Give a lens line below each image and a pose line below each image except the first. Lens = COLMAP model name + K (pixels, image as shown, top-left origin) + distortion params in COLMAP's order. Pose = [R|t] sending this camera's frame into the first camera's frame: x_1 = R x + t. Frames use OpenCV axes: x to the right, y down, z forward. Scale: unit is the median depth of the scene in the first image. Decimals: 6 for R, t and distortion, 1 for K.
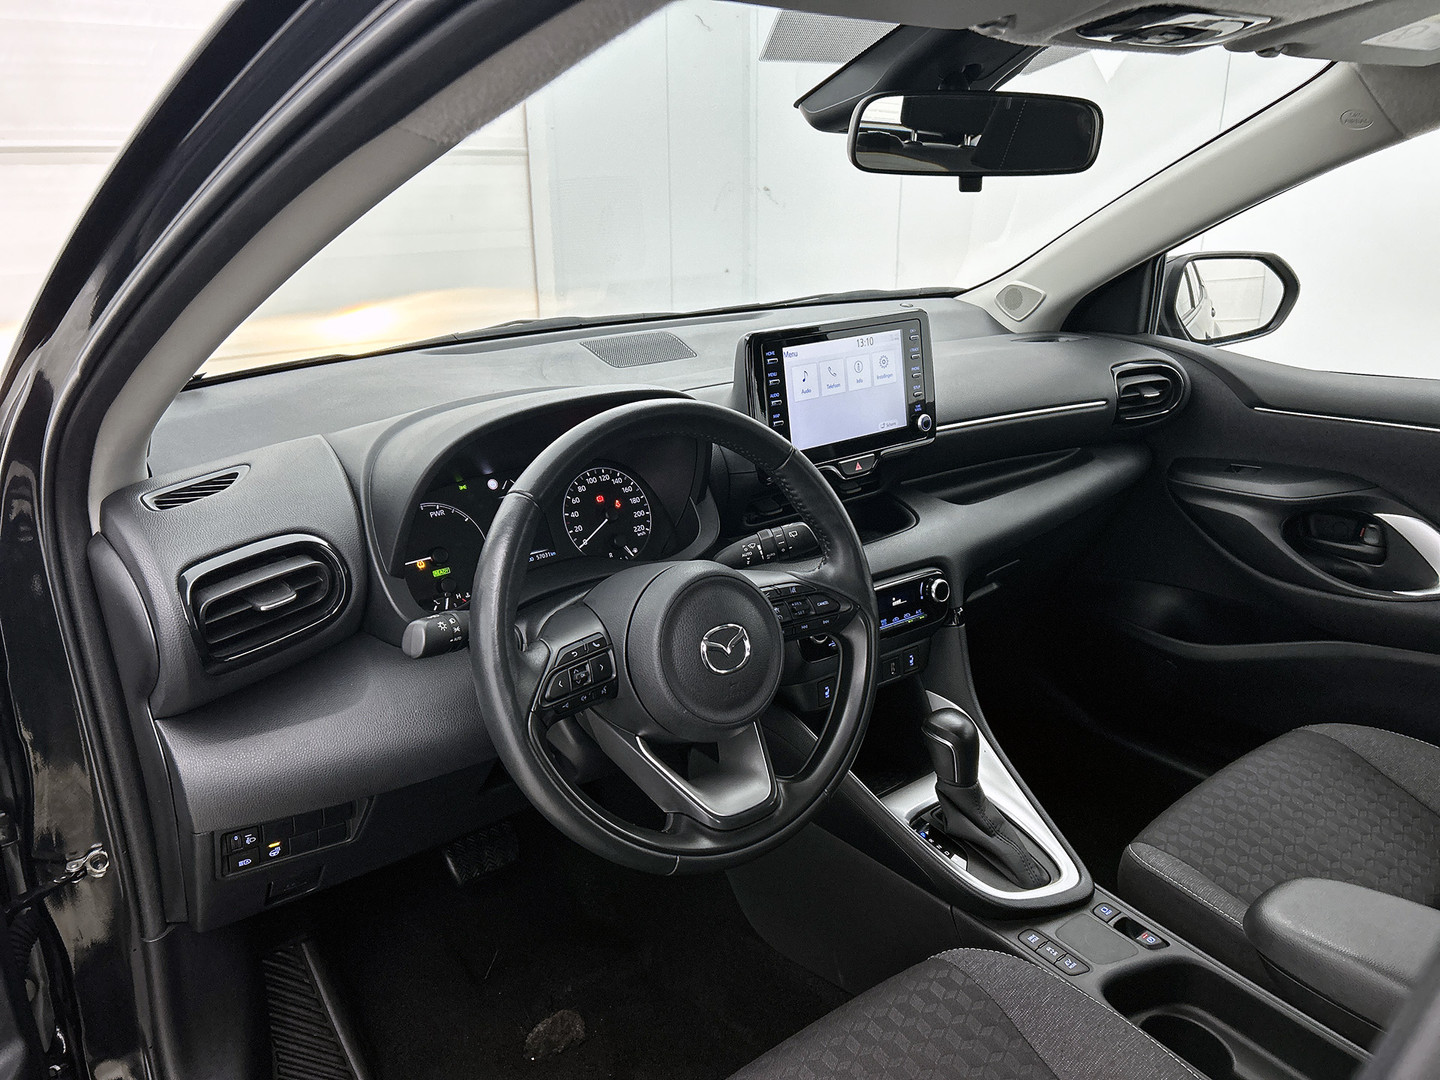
lens RADIAL K [[1099.2, 0, 734.2], [0, 1099.2, 545.6], [0, 0, 1]] dist [0.057752, -0.056153]
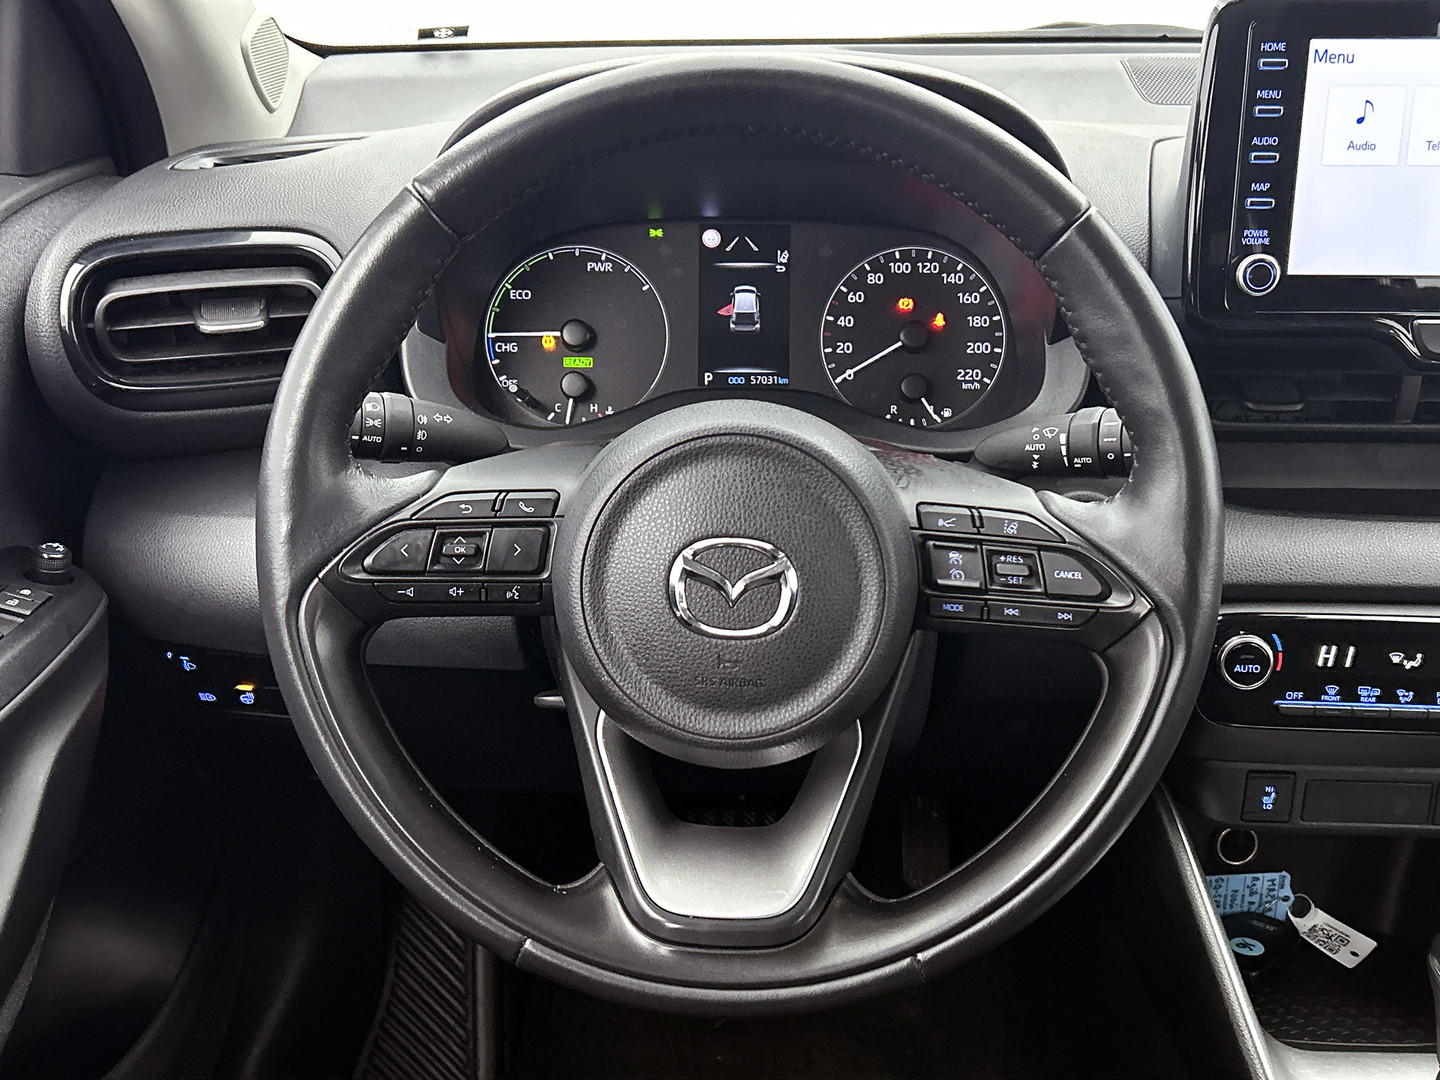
lens RADIAL K [[1492.8, 0, 709.9], [0, 1492.8, 546.5], [0, 0, 1]] dist [0.038572, 0.000000]
pose [[0.763403, 0.264149, -0.589441, 0.266845], [-0.225304, 0.964139, 0.140266, -0.008673], [0.605355, 0.025724, 0.795540, 0.348659]]
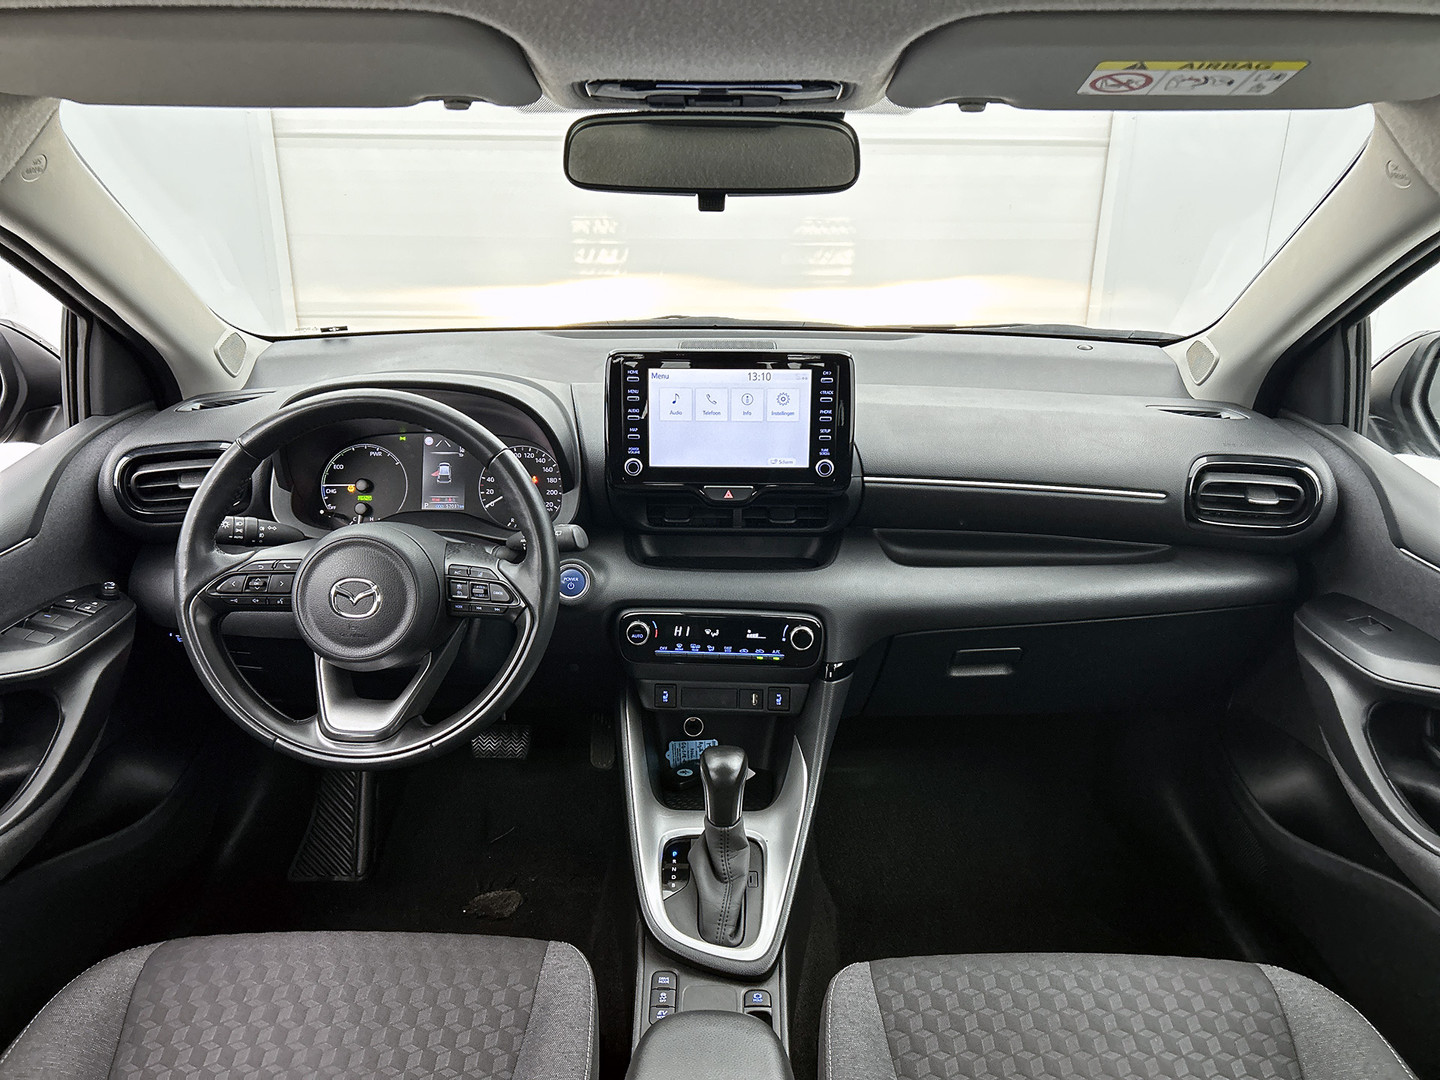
lens RADIAL K [[1099.2, 0, 718.5], [0, 1099.2, 533.4], [0, 0, 1]] dist [0.057752, -0.056153]
pose [[0.768196, 0.234494, -0.595724, 0.750855], [-0.226737, 0.969846, 0.089379, -0.130442], [0.598720, 0.066413, 0.798200, 0.183493]]
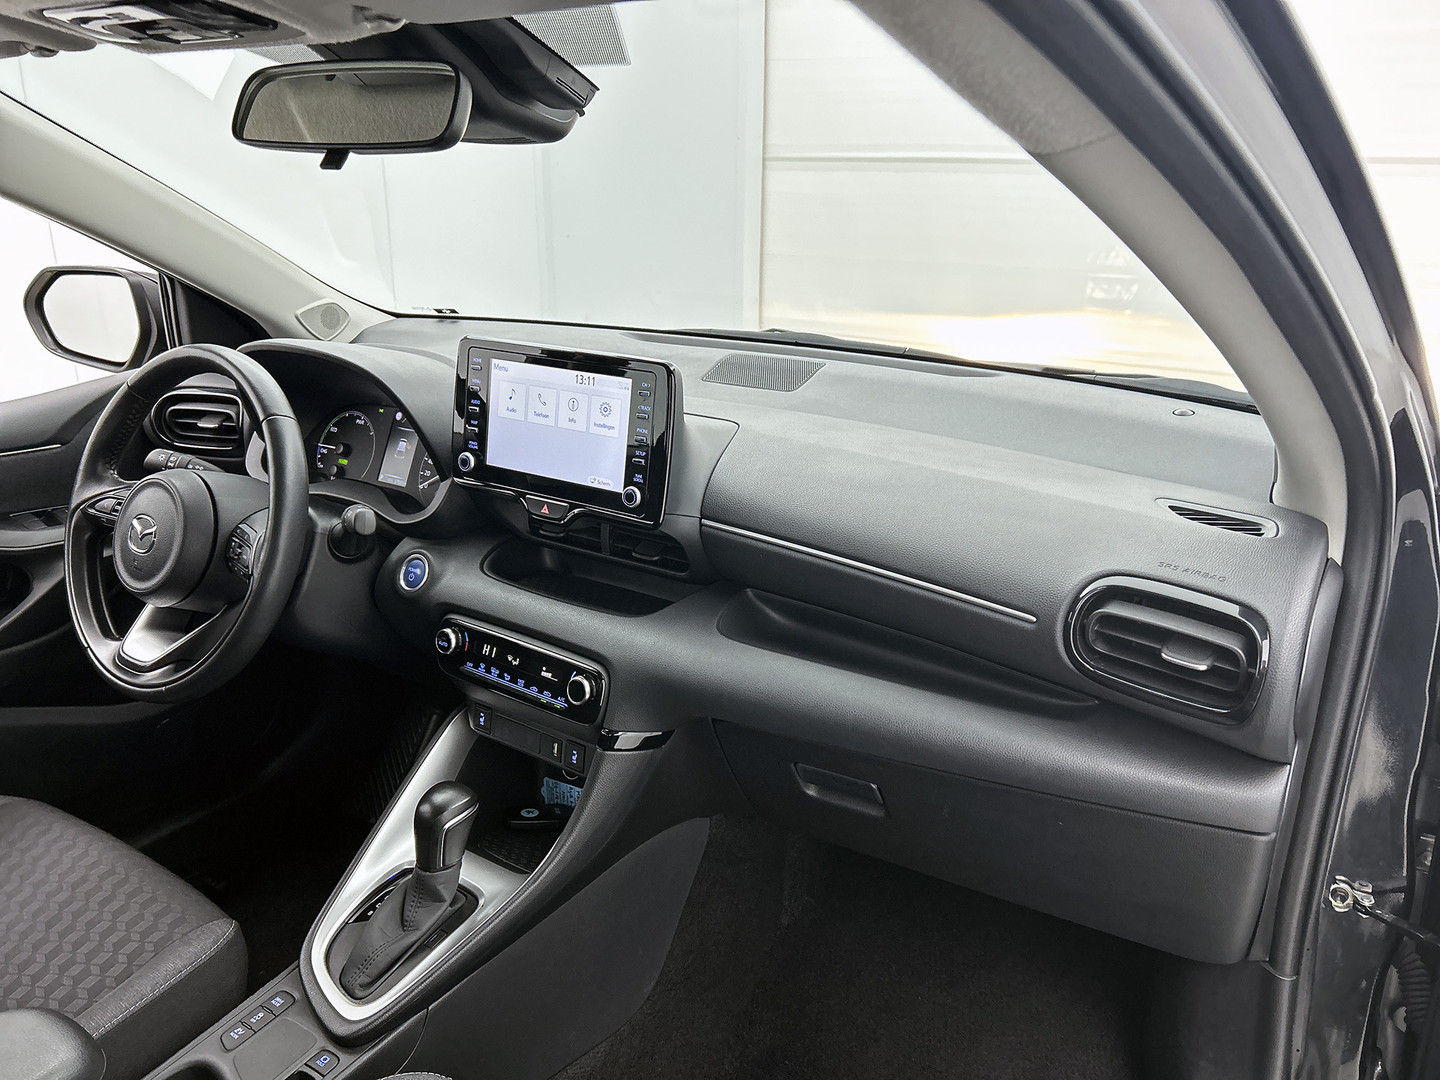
lens RADIAL K [[1099.2, 0, 705.6], [0, 1099.2, 526.4], [0, 0, 1]] dist [0.057752, -0.056153]
pose [[0.274887, 0.310912, -0.909819, 1.010524], [-0.328859, 0.919604, 0.214897, -0.306975], [0.903487, 0.240130, 0.355033, 0.829158]]
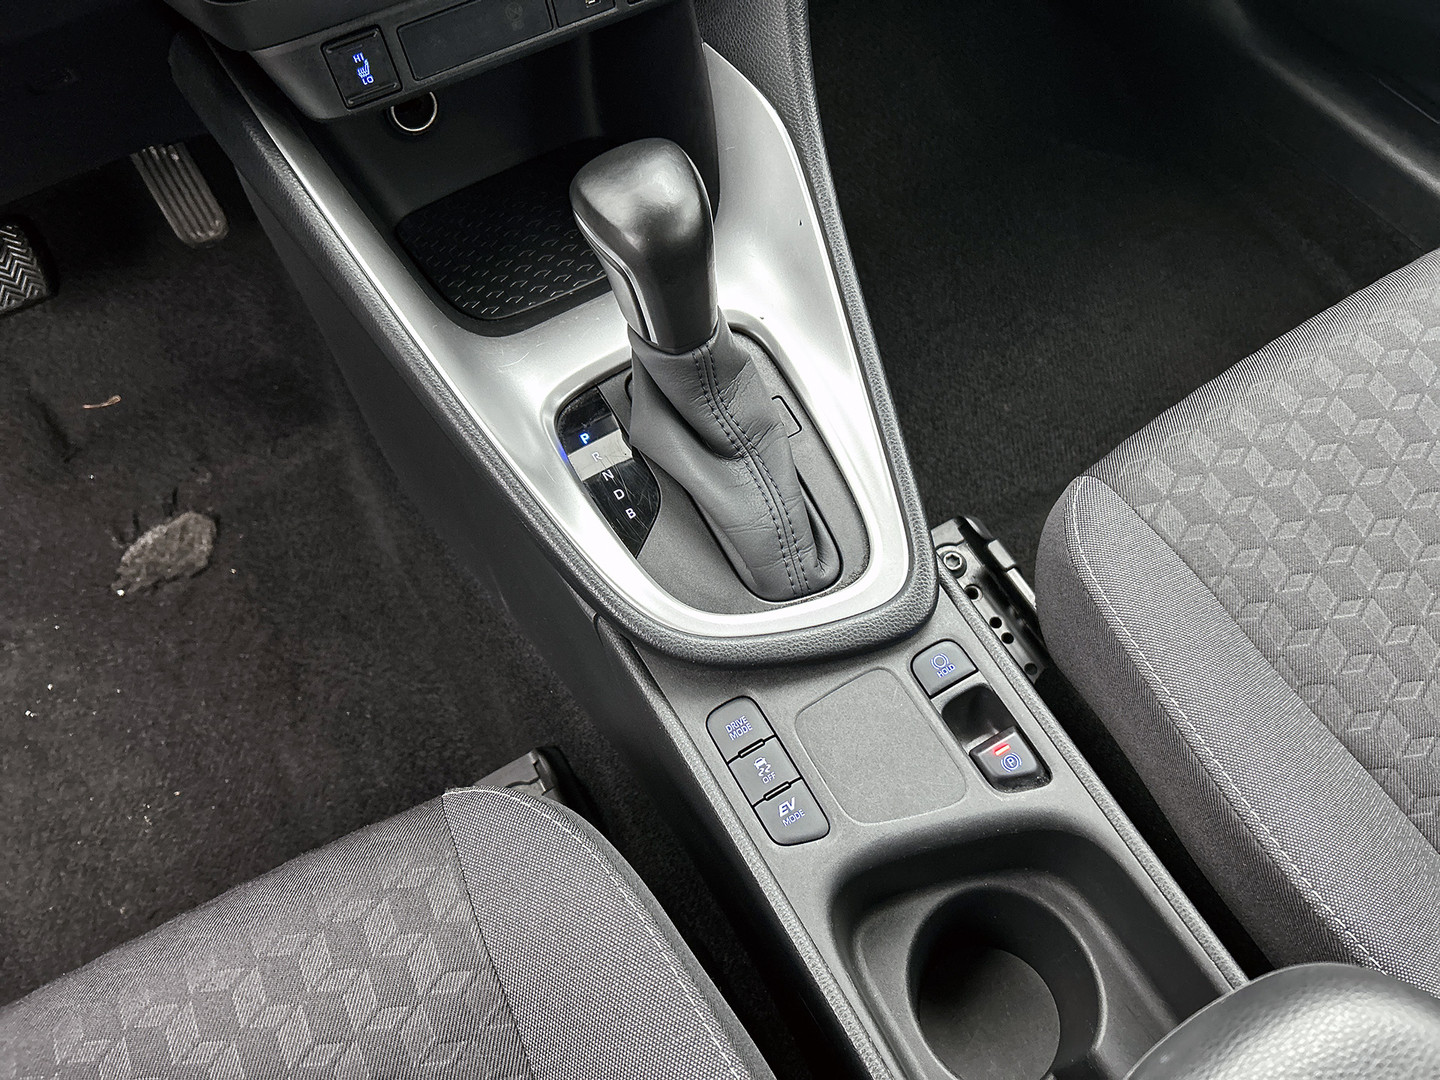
lens RADIAL K [[1099.2, 0, 728.3], [0, 1099.2, 526.8], [0, 0, 1]] dist [0.057752, -0.056153]
pose [[0.984228, 0.115192, -0.134260, 0.291388], [-0.003428, 0.771220, 0.636560, 0.011043], [0.176871, -0.626060, 0.759451, 0.660769]]
